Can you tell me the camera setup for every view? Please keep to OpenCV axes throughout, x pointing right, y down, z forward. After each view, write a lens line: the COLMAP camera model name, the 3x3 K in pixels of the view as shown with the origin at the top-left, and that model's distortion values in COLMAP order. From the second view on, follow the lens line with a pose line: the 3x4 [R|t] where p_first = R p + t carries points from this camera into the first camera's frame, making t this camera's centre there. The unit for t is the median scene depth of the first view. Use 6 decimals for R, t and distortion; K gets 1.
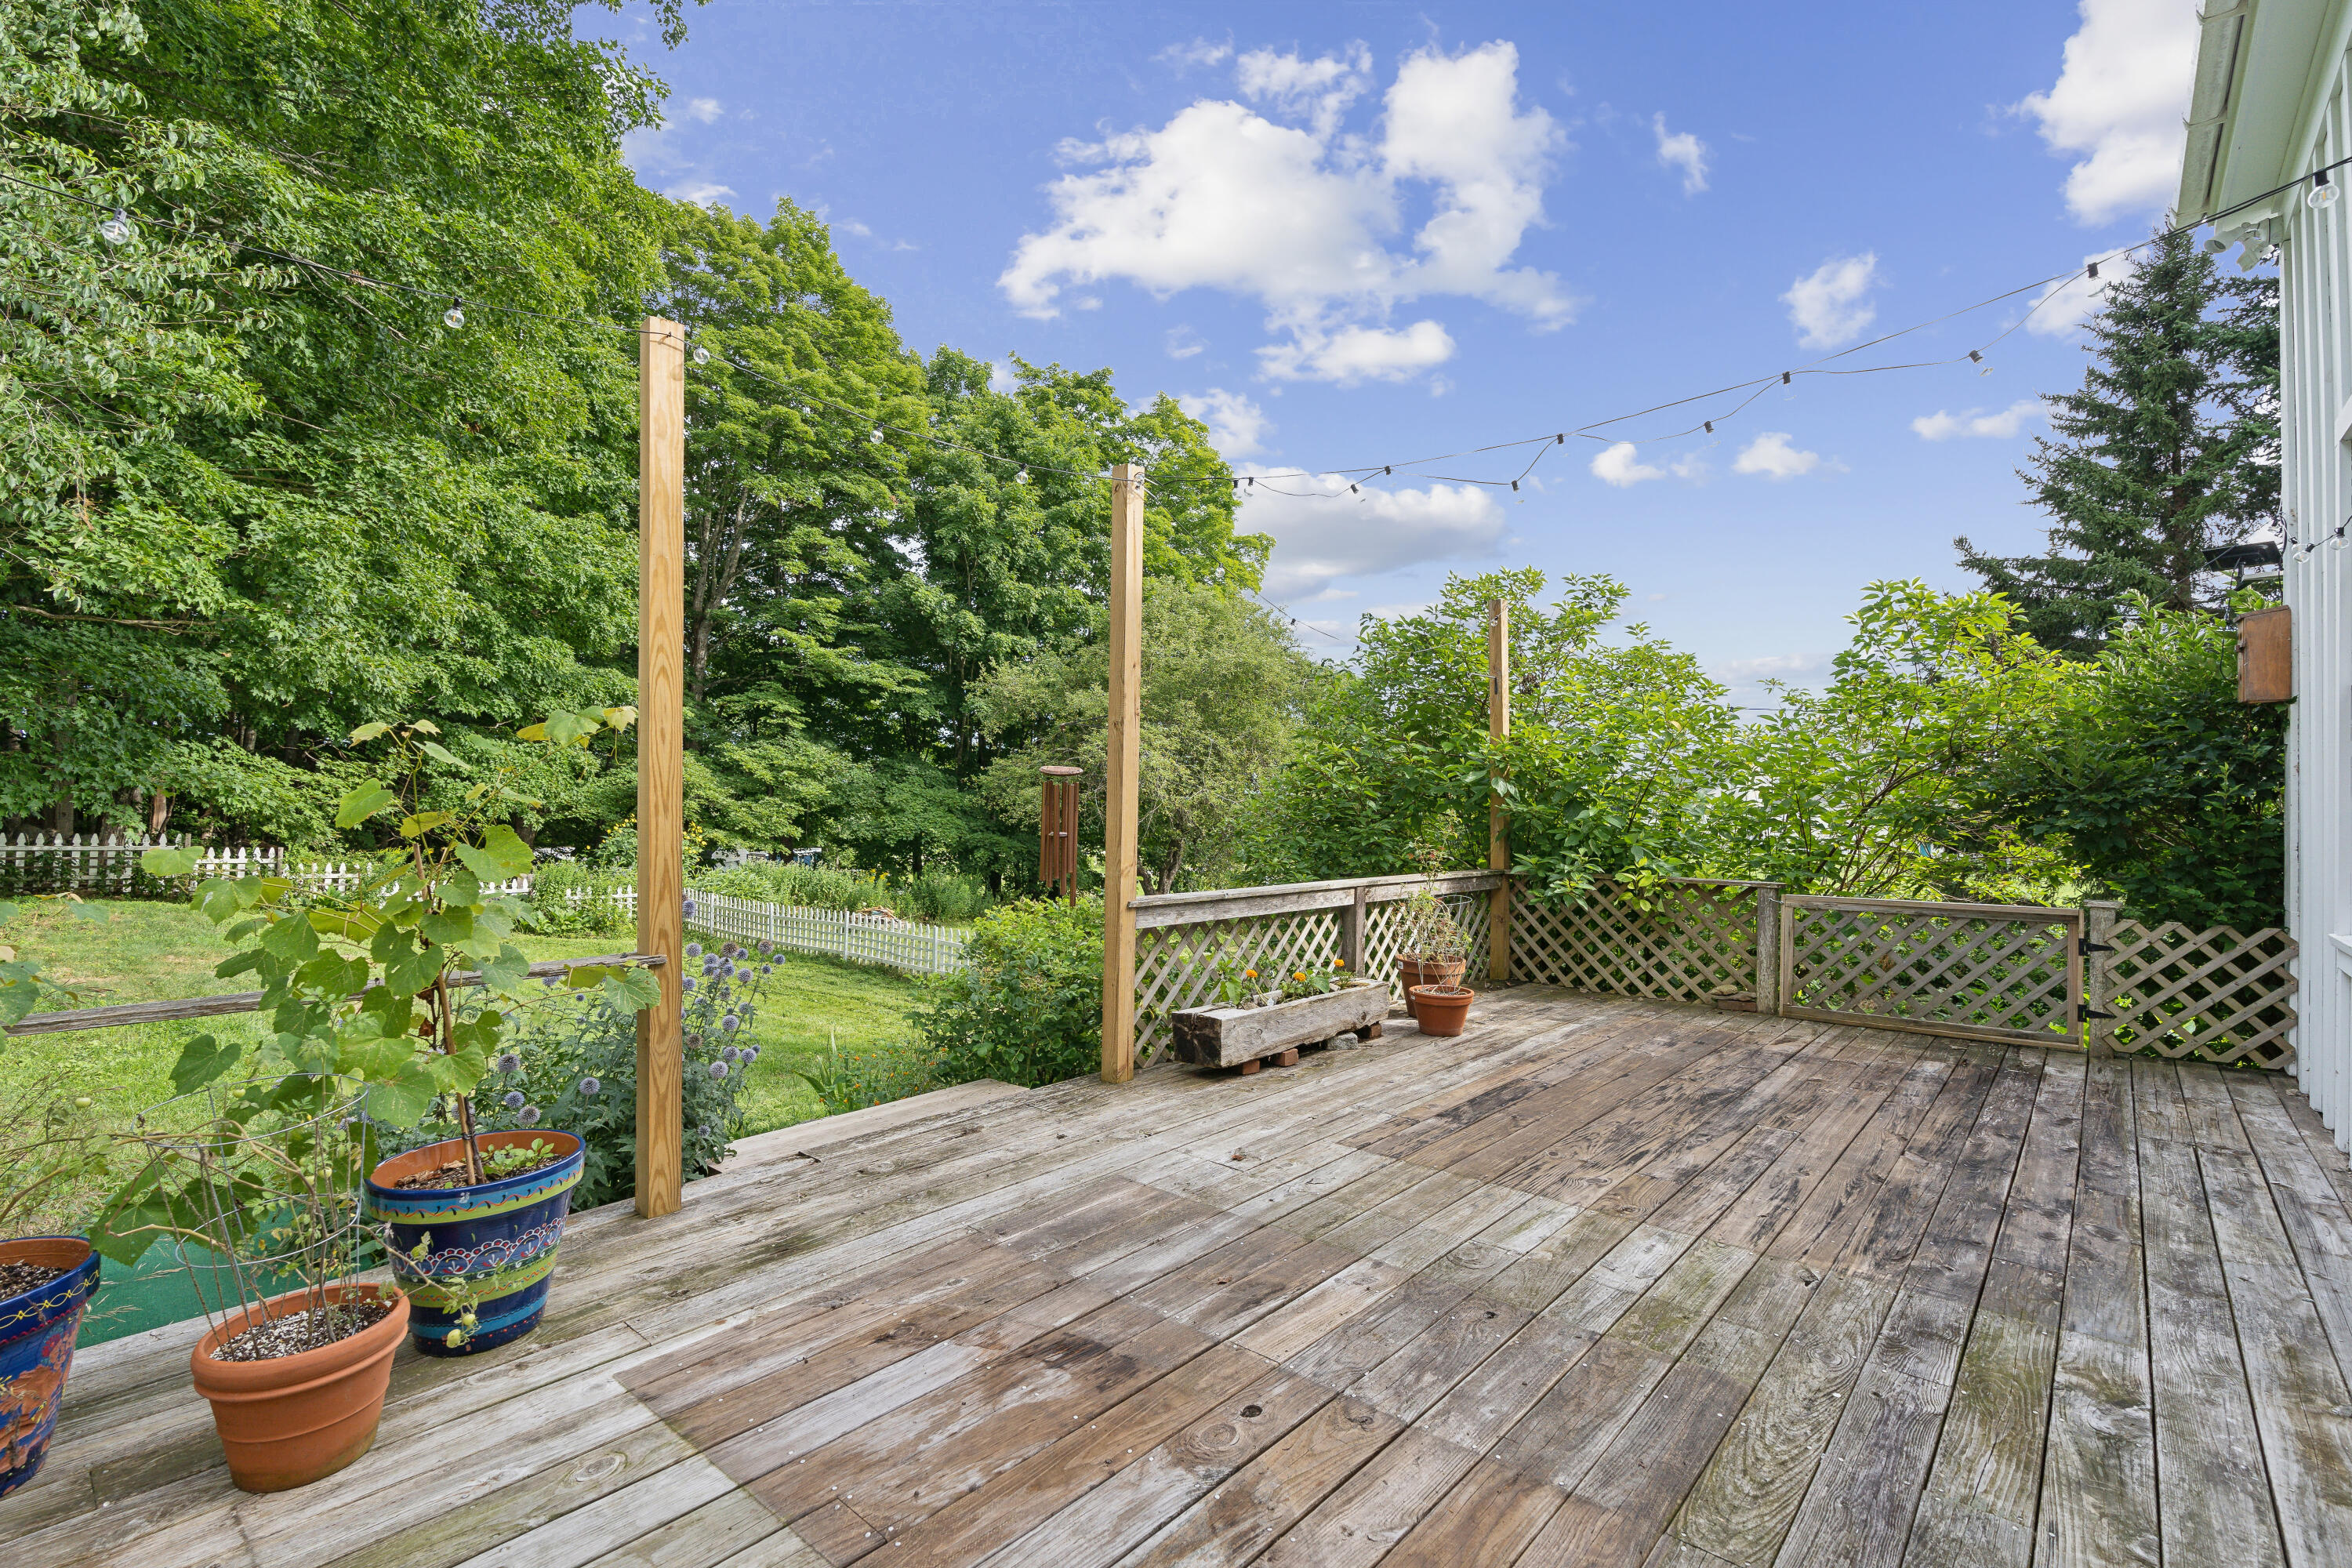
lens RADIAL K [[1077.3, 0, 1175.2], [0, 1077.3, 781.4], [0, 0, 1]] dist [-0.004640, 0.003312]
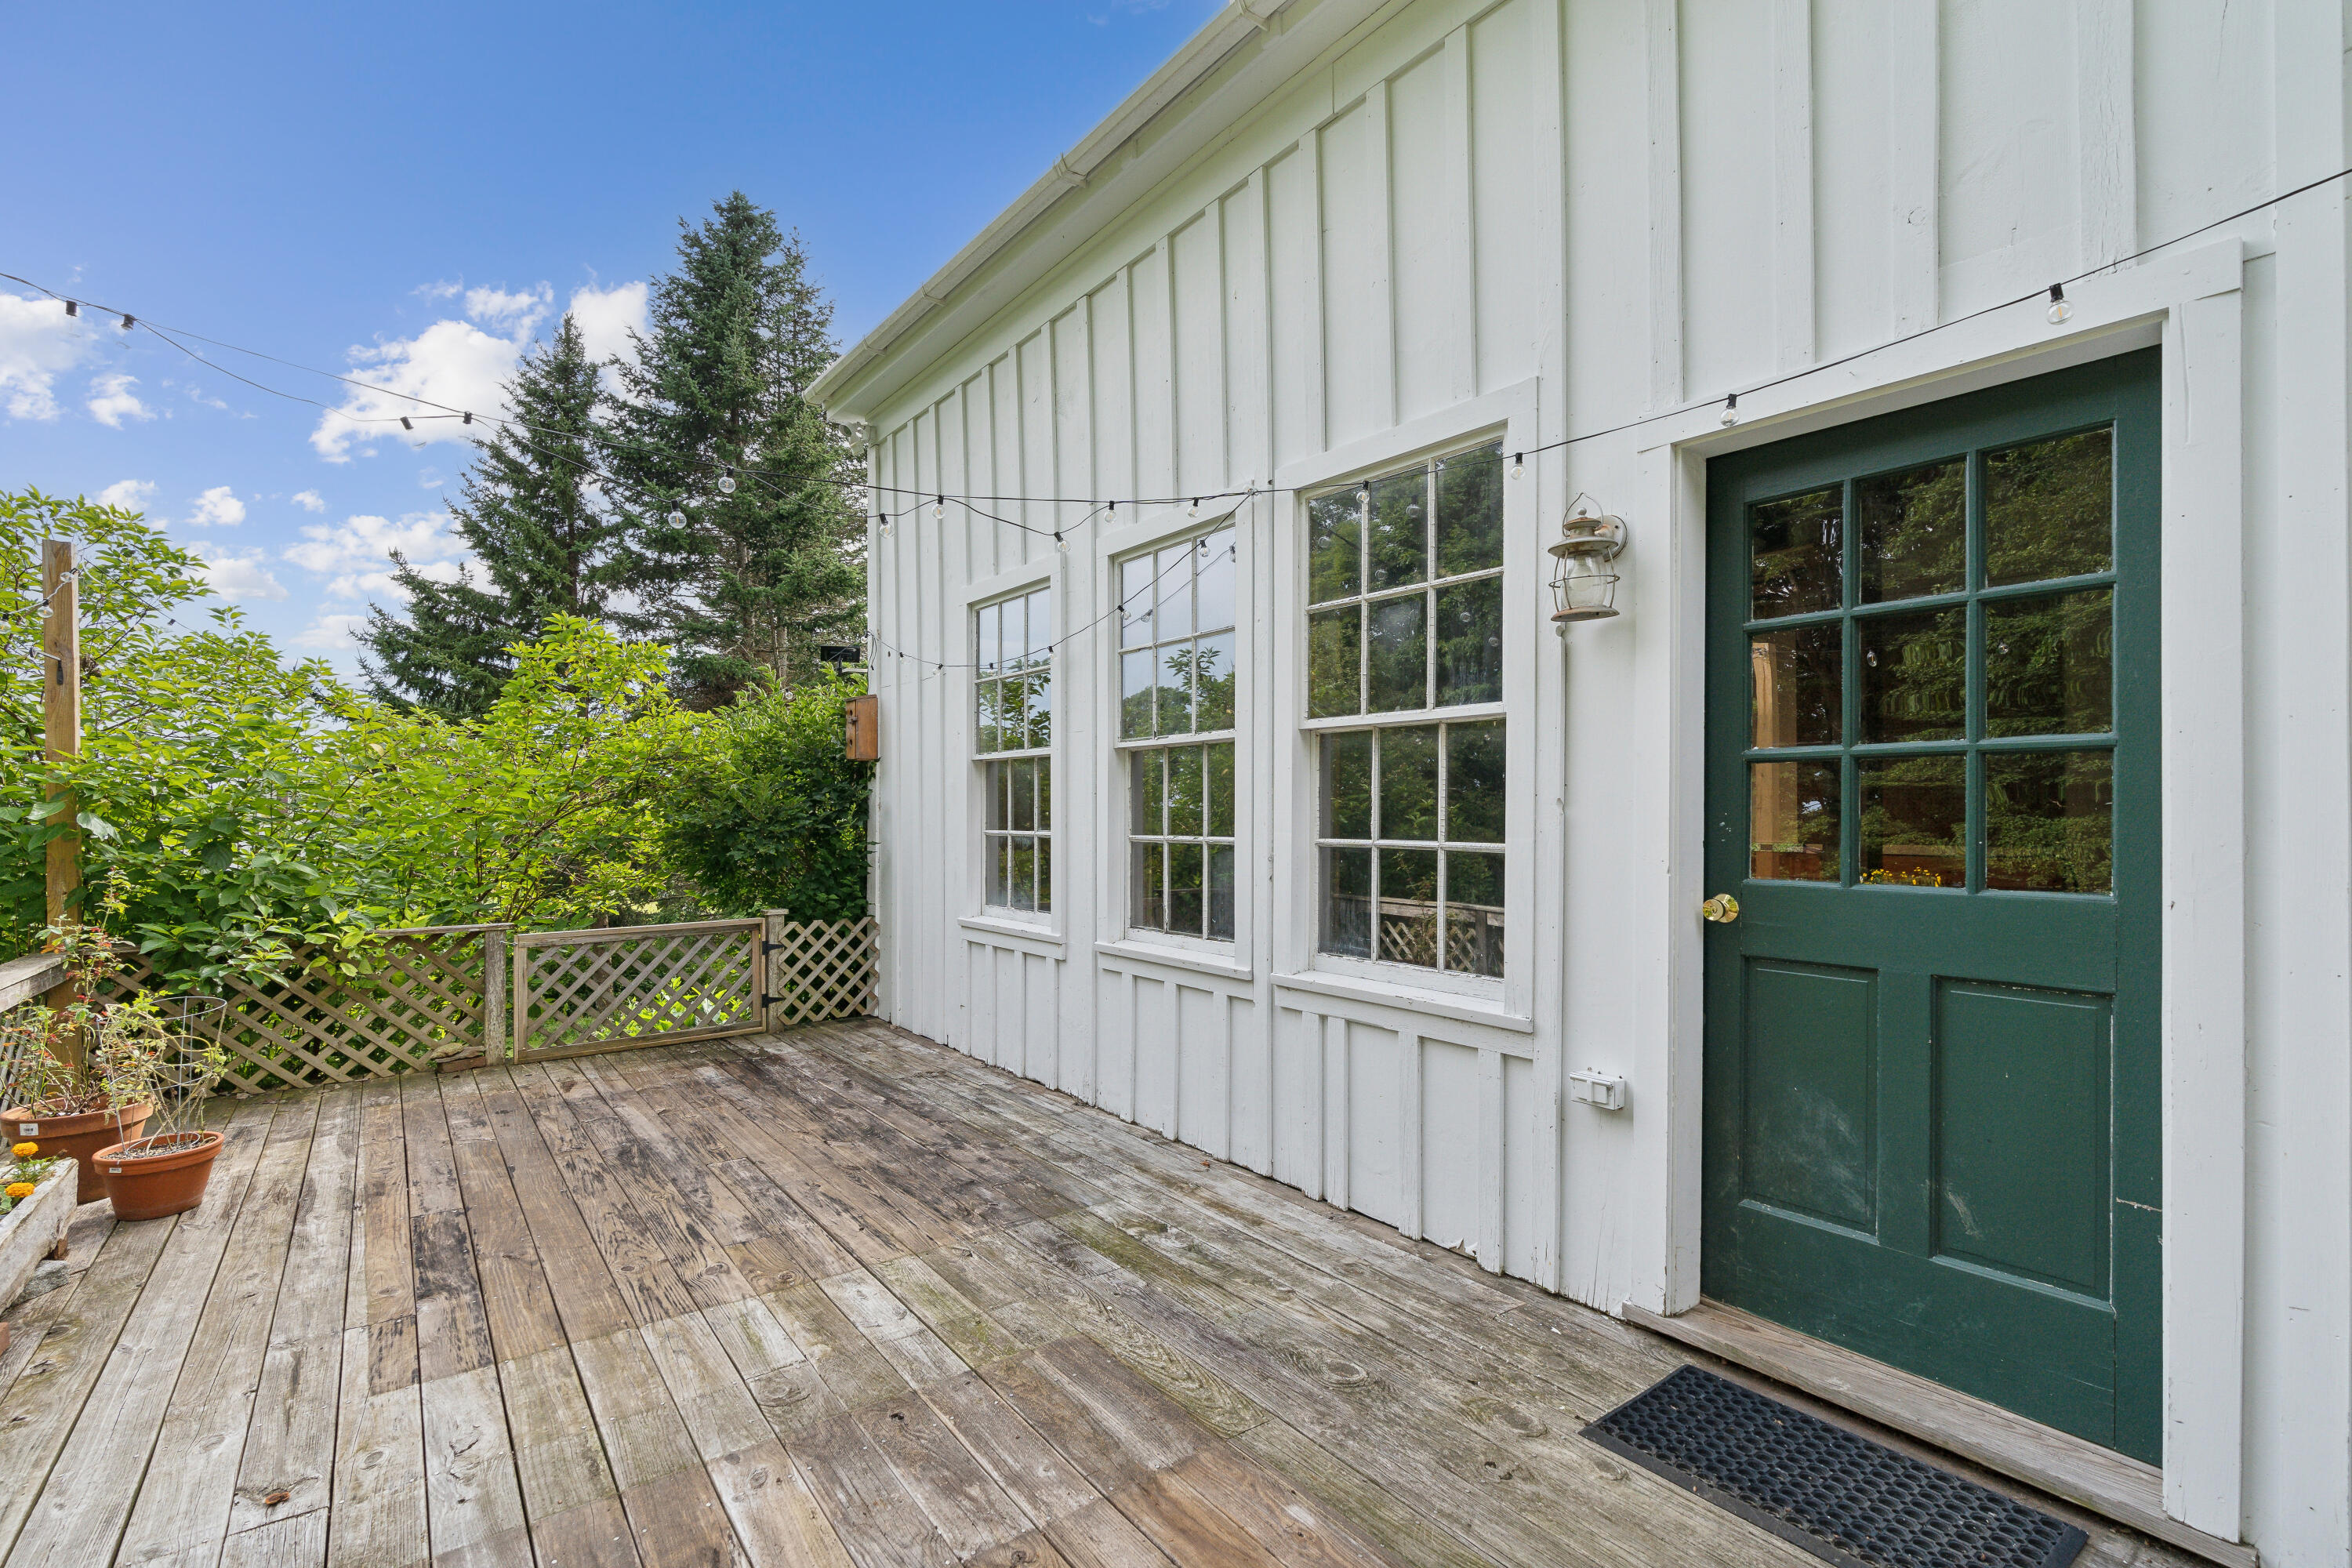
lens RADIAL K [[1077.3, 0, 1178.0], [0, 1077.3, 792.2], [0, 0, 1]] dist [-0.004640, 0.003312]
pose [[0.207772, 0.004767, 0.978166, -0.432448], [-0.010456, 0.999942, -0.002652, -0.044778], [-0.978121, -0.009676, 0.207810, 0.406069]]
